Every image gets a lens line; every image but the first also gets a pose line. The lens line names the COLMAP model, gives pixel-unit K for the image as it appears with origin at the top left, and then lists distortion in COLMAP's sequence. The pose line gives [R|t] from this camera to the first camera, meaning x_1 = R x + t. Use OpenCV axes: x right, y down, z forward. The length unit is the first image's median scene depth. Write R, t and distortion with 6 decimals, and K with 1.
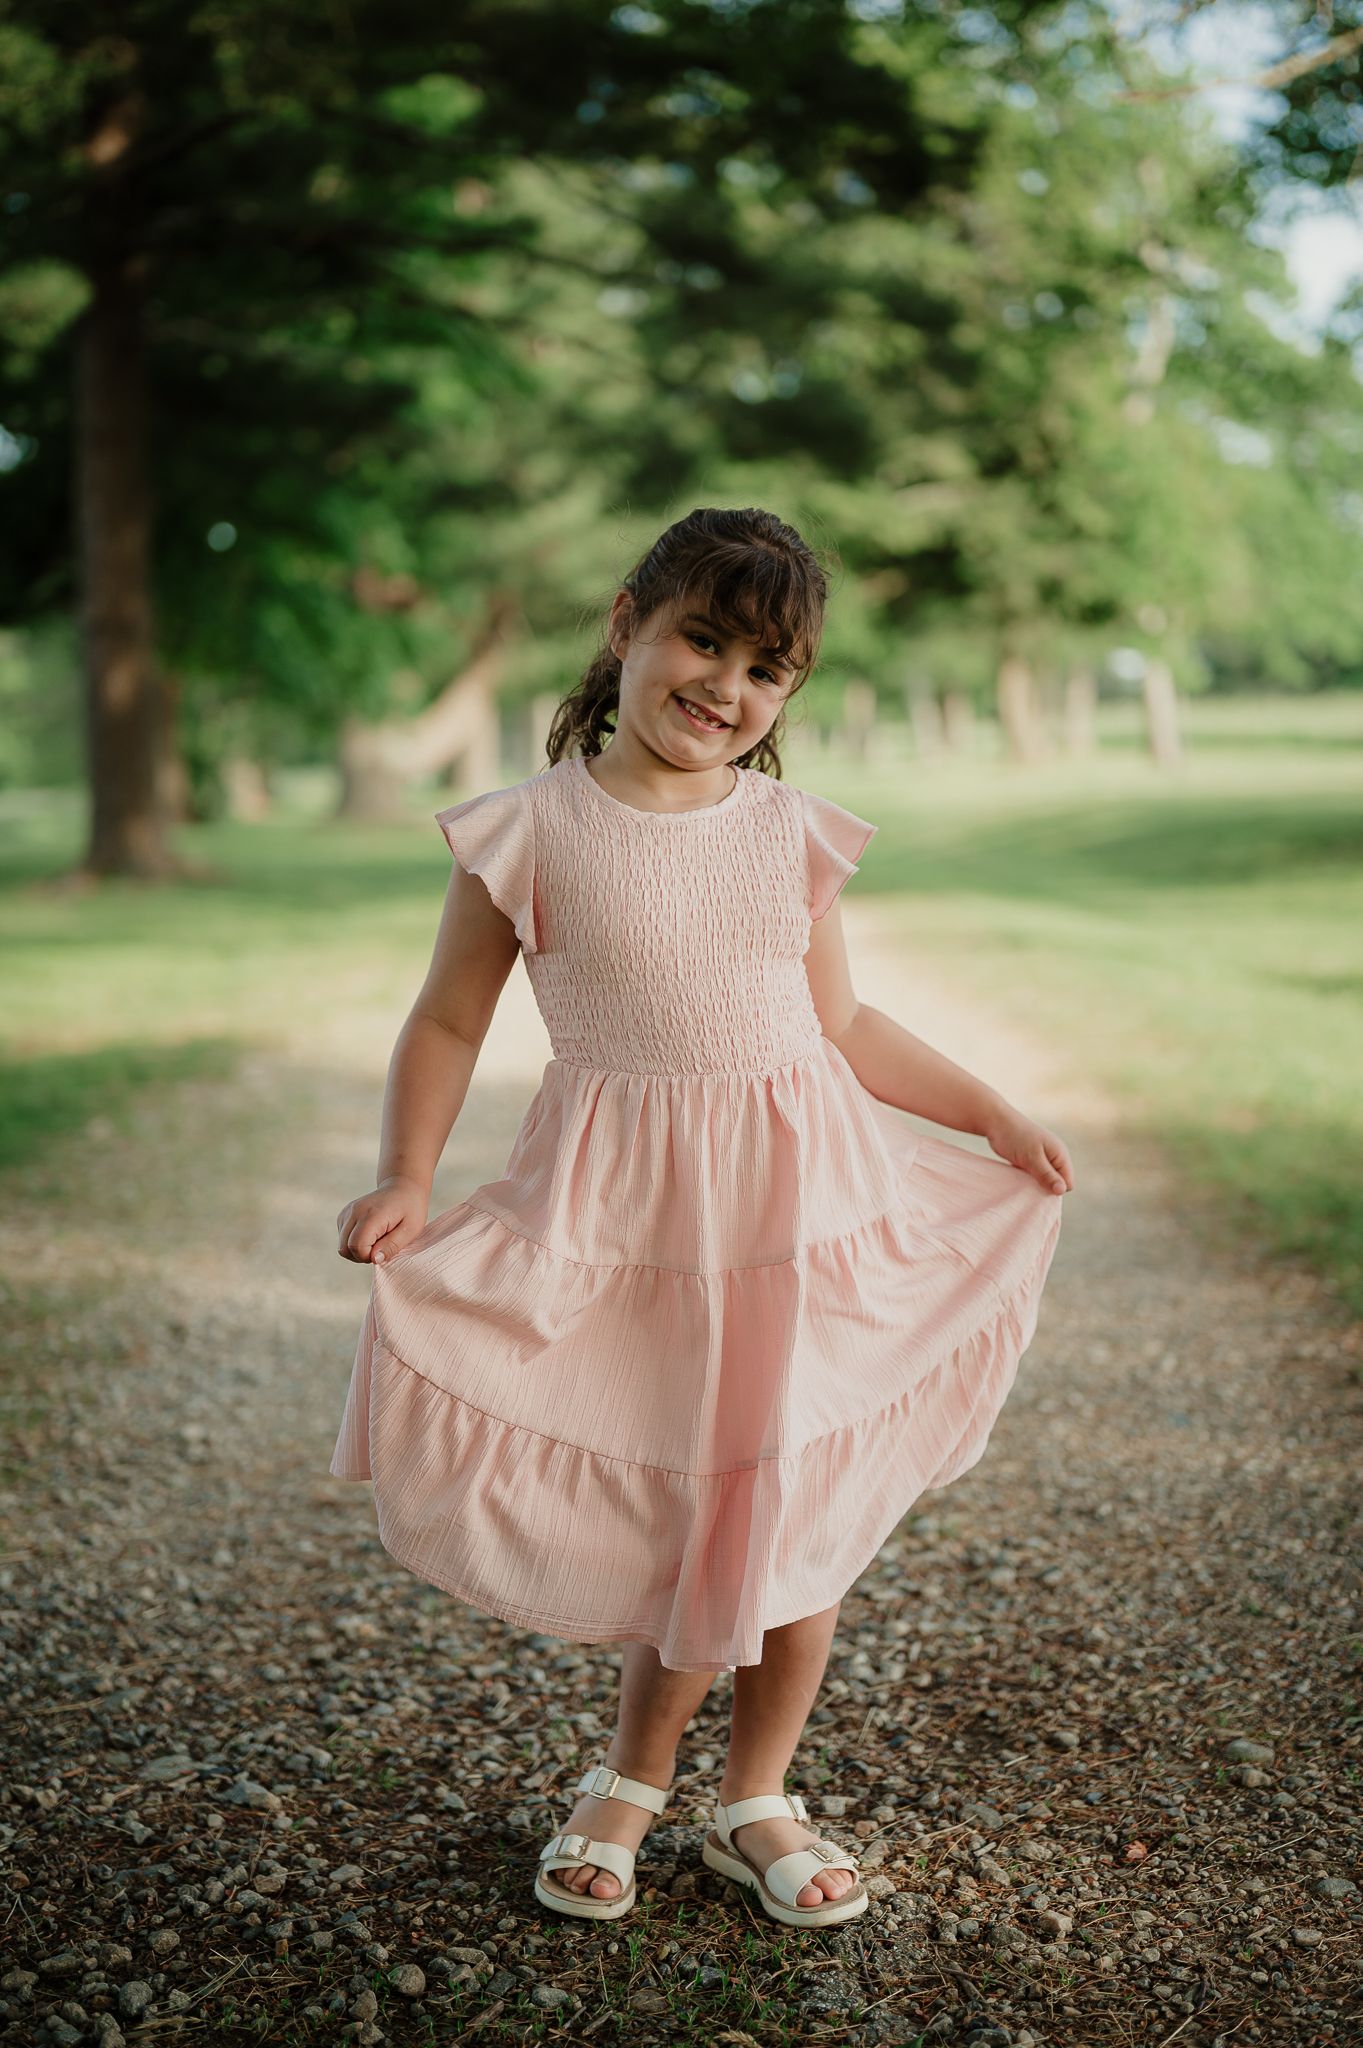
lens RADIAL K [[2895.6, 0, 681.5], [0, 2895.6, 1024.0], [0, 0, 1]] dist [-0.000425, -0.007684]
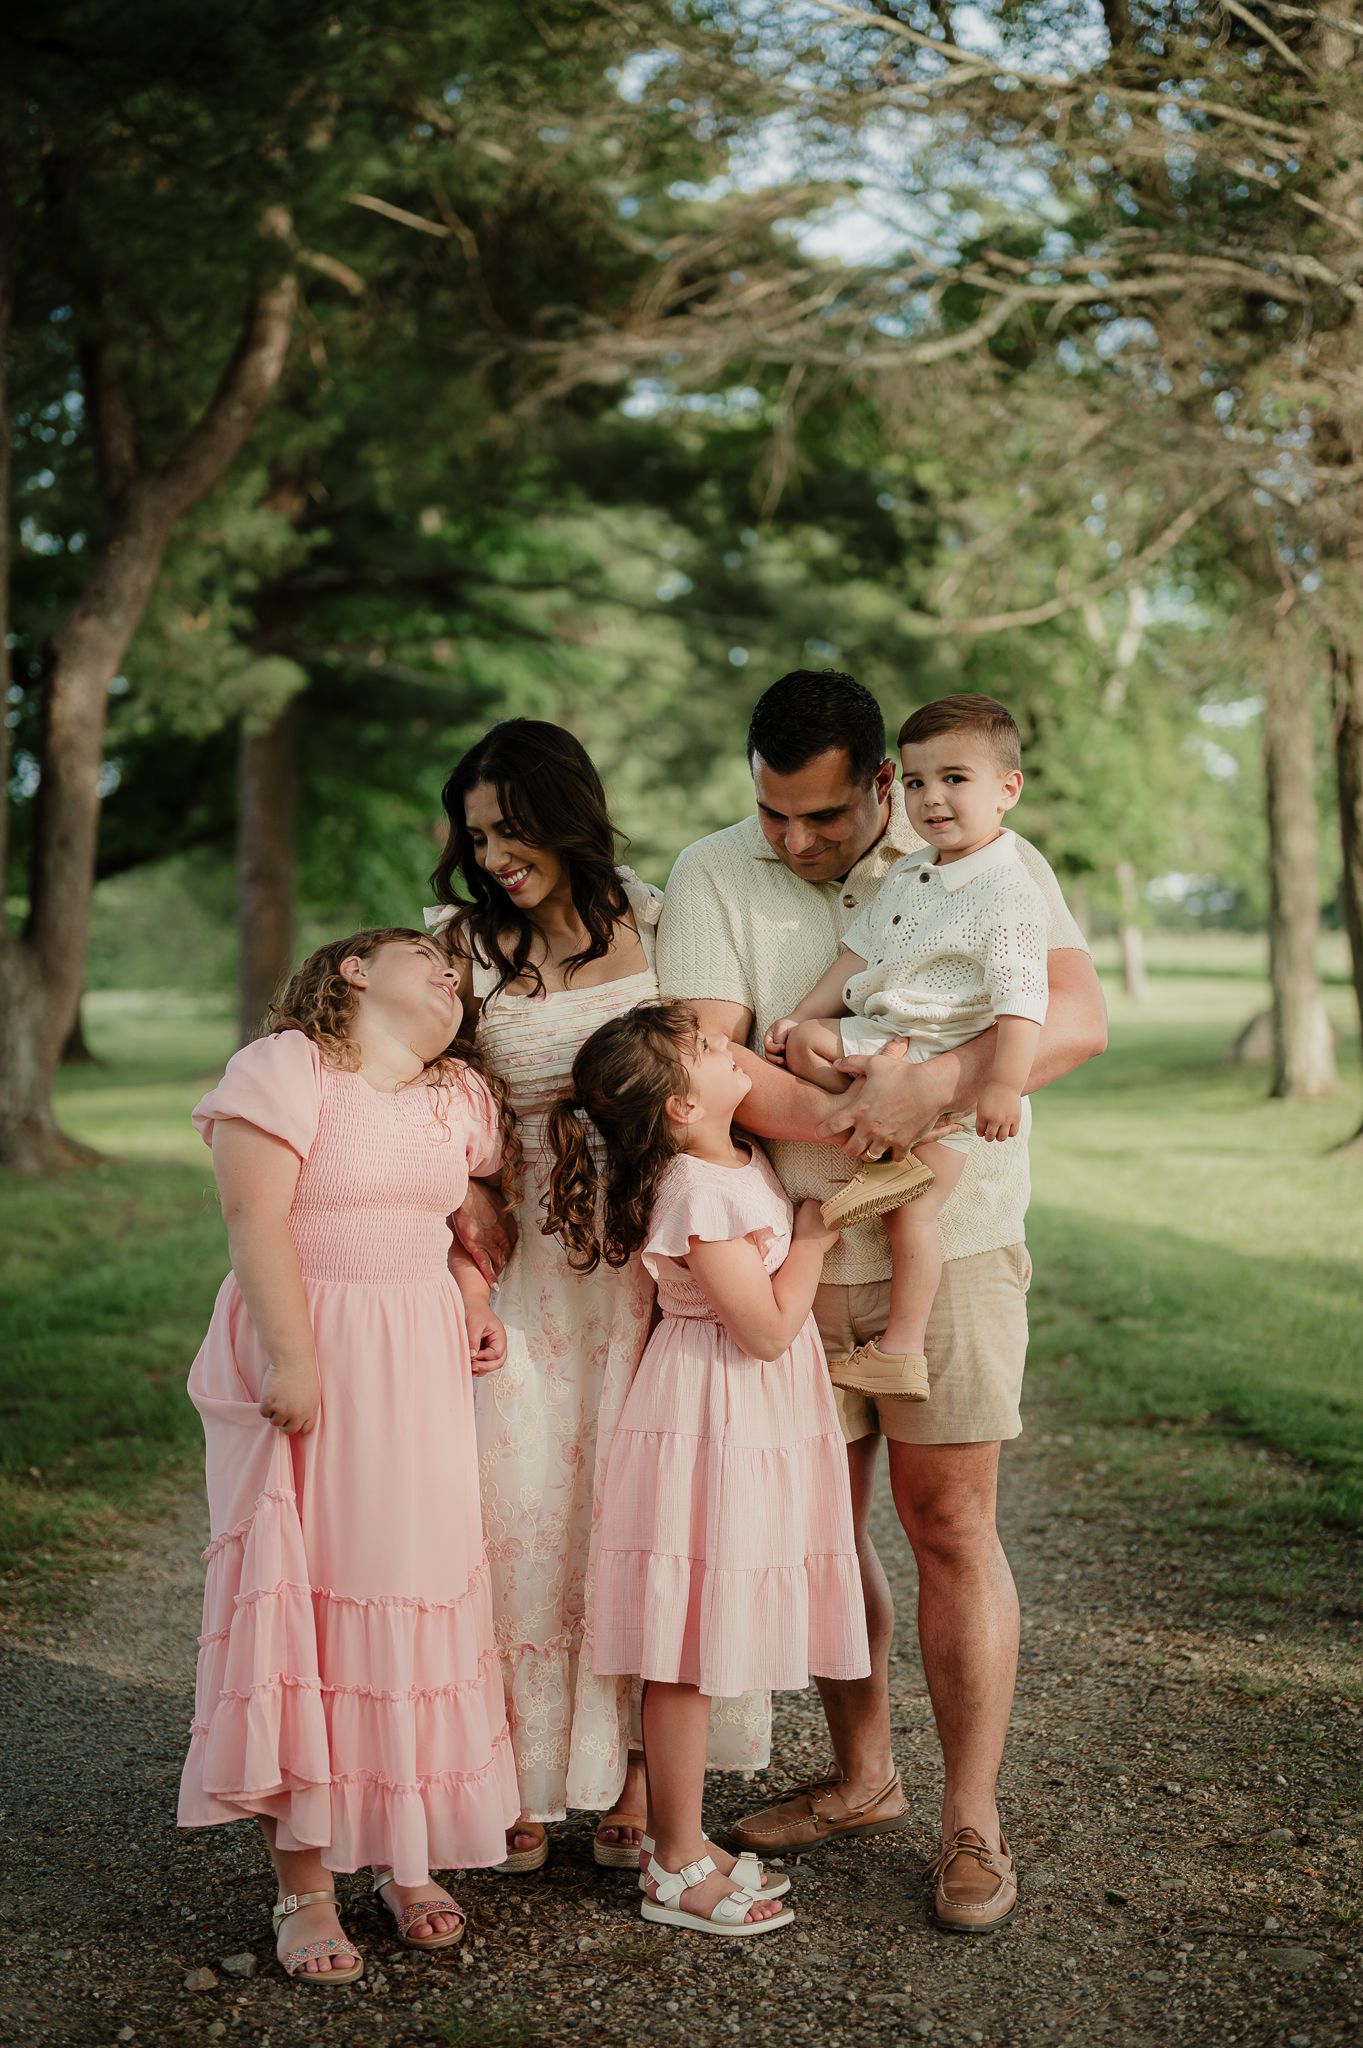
lens RADIAL K [[2895.6, 0, 681.5], [0, 2895.6, 1024.0], [0, 0, 1]] dist [-0.000425, -0.007684]
pose [[0.999610, 0.023077, -0.015722, 0.007819], [-0.024179, 0.996972, -0.073903, 0.013721], [0.013969, 0.074254, 0.997142, -0.192783]]
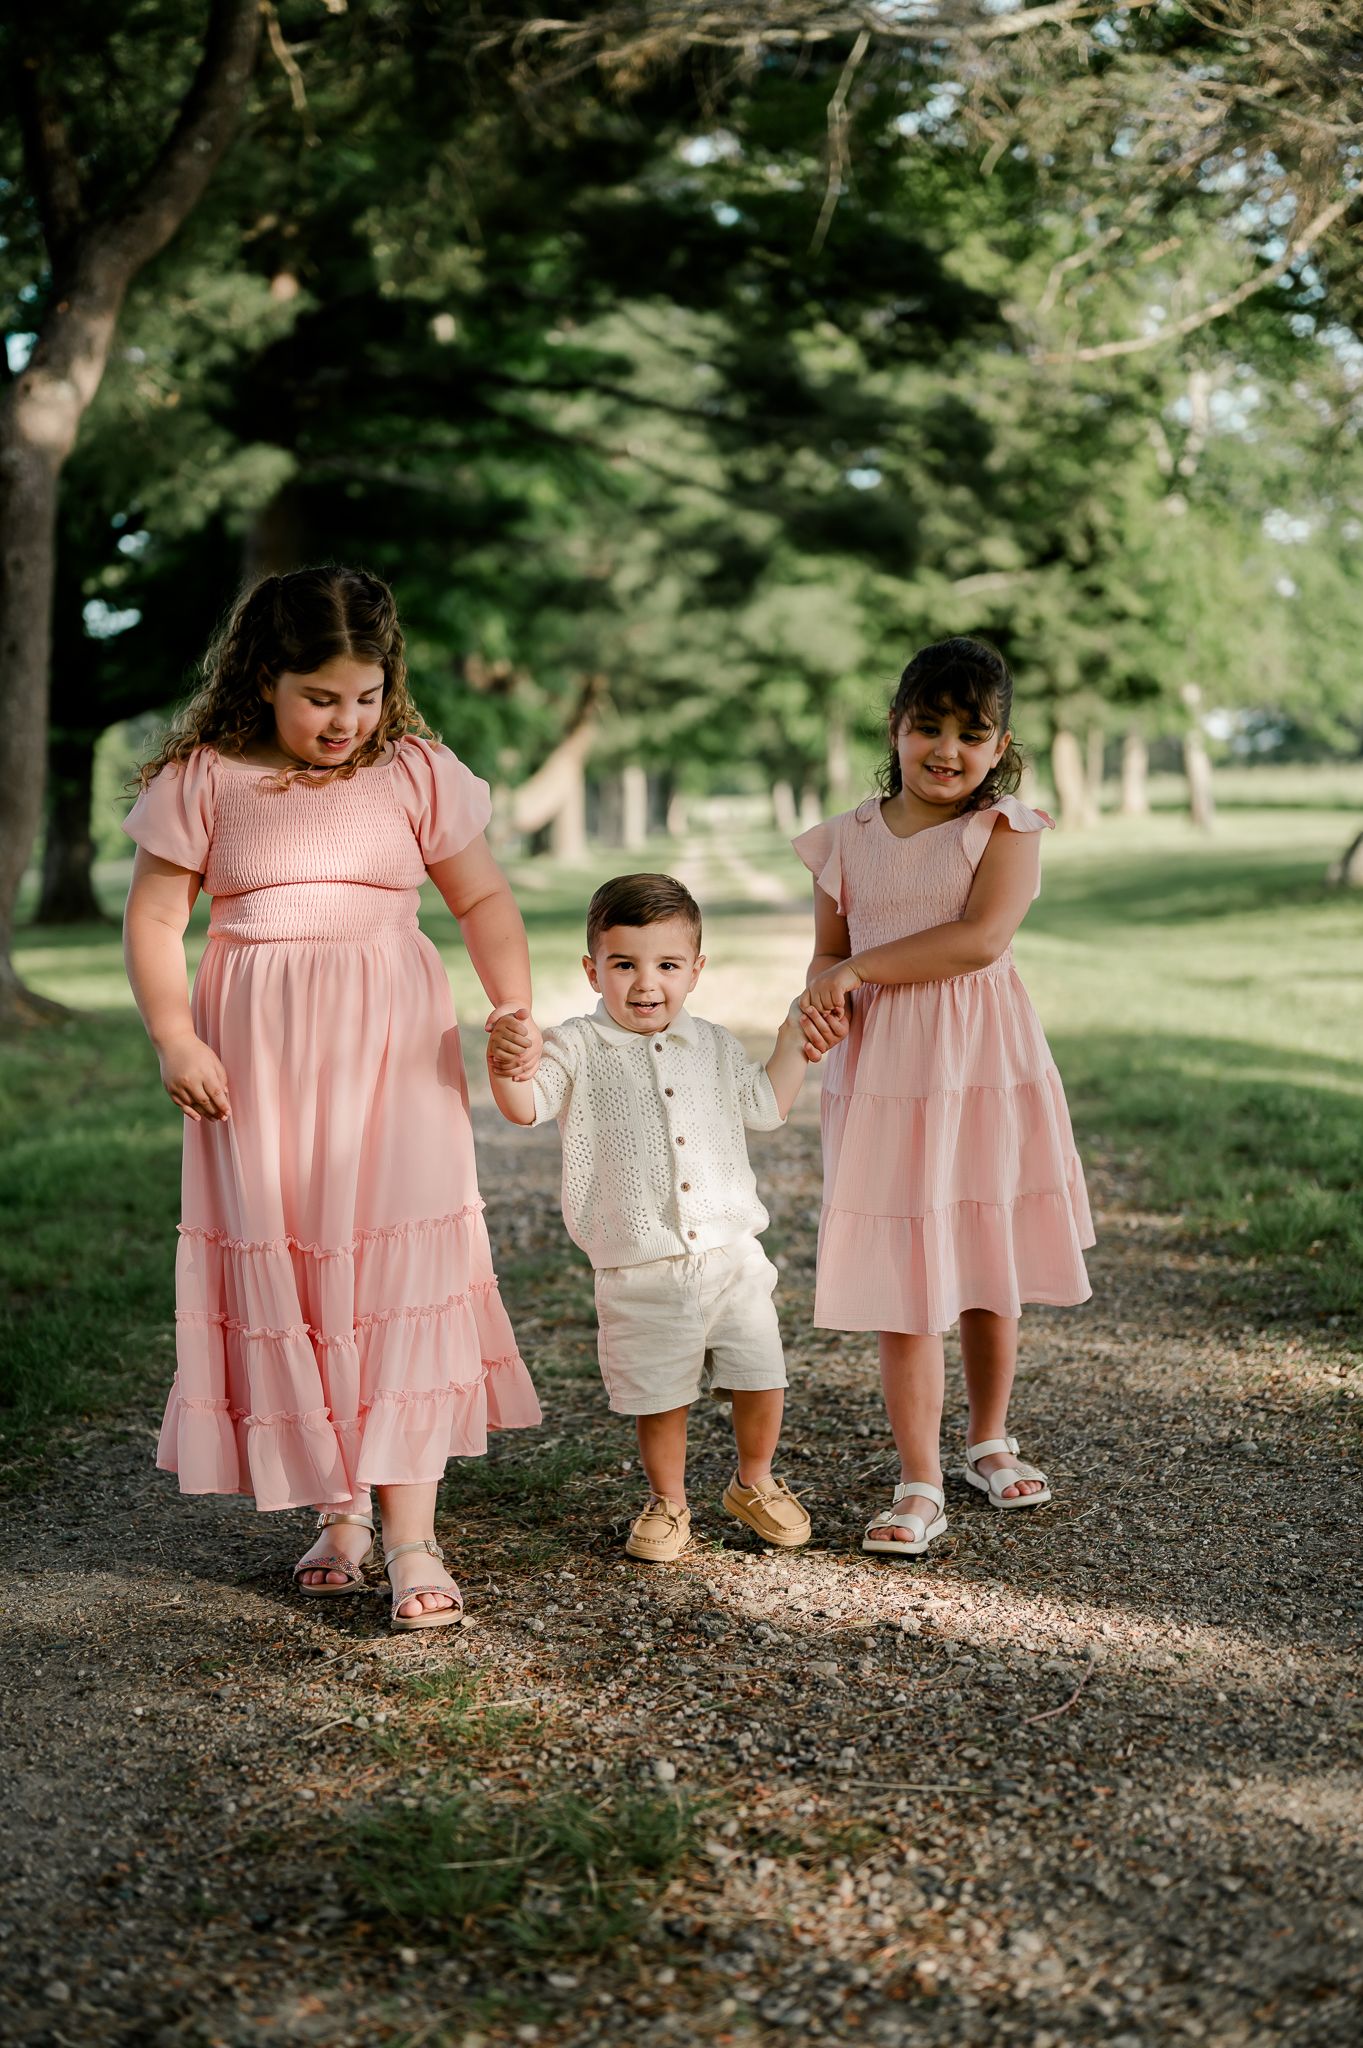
lens RADIAL K [[2895.6, 0, 681.5], [0, 2895.6, 1024.0], [0, 0, 1]] dist [-0.000425, -0.007684]
pose [[0.999547, -0.000100, -0.030112, 0.005081], [-0.000622, 0.999712, -0.023979, 0.014038], [0.030106, 0.023986, 0.999259, -0.123330]]
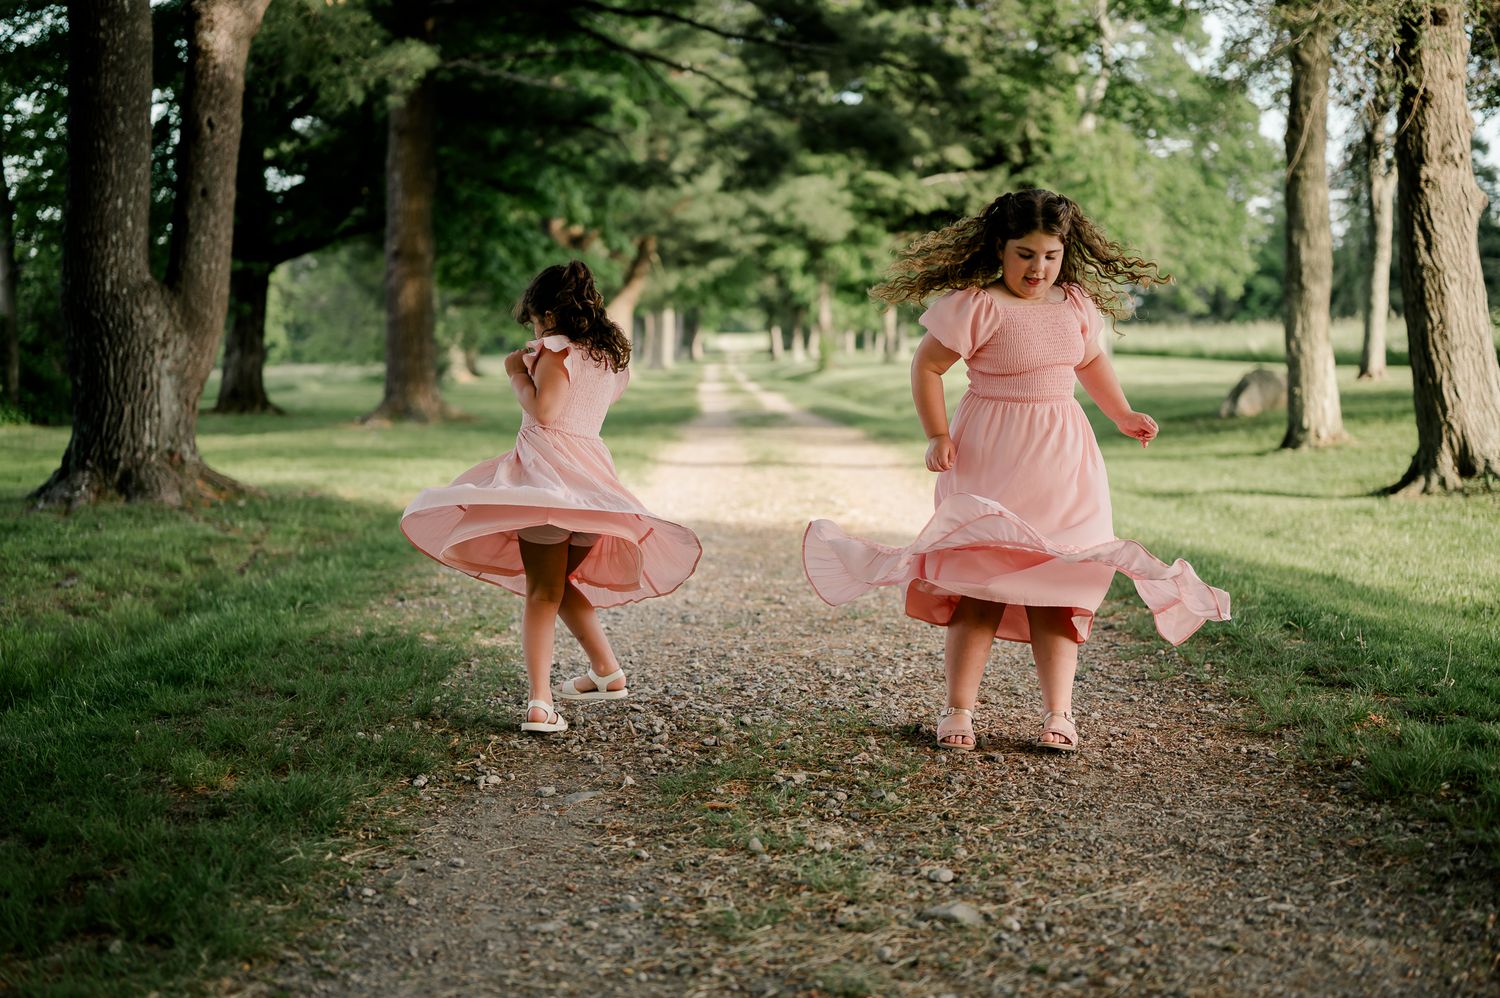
lens RADIAL K [[2120.8, 0, 754.2], [0, 2120.8, 464.4], [0, 0, 1]] dist [-0.000425, -0.007684]
pose [[0.999477, 0.032325, -0.000848, -0.005449], [-0.032333, 0.998666, -0.040252, 0.009871], [-0.000454, 0.040258, 0.999189, -0.081475]]
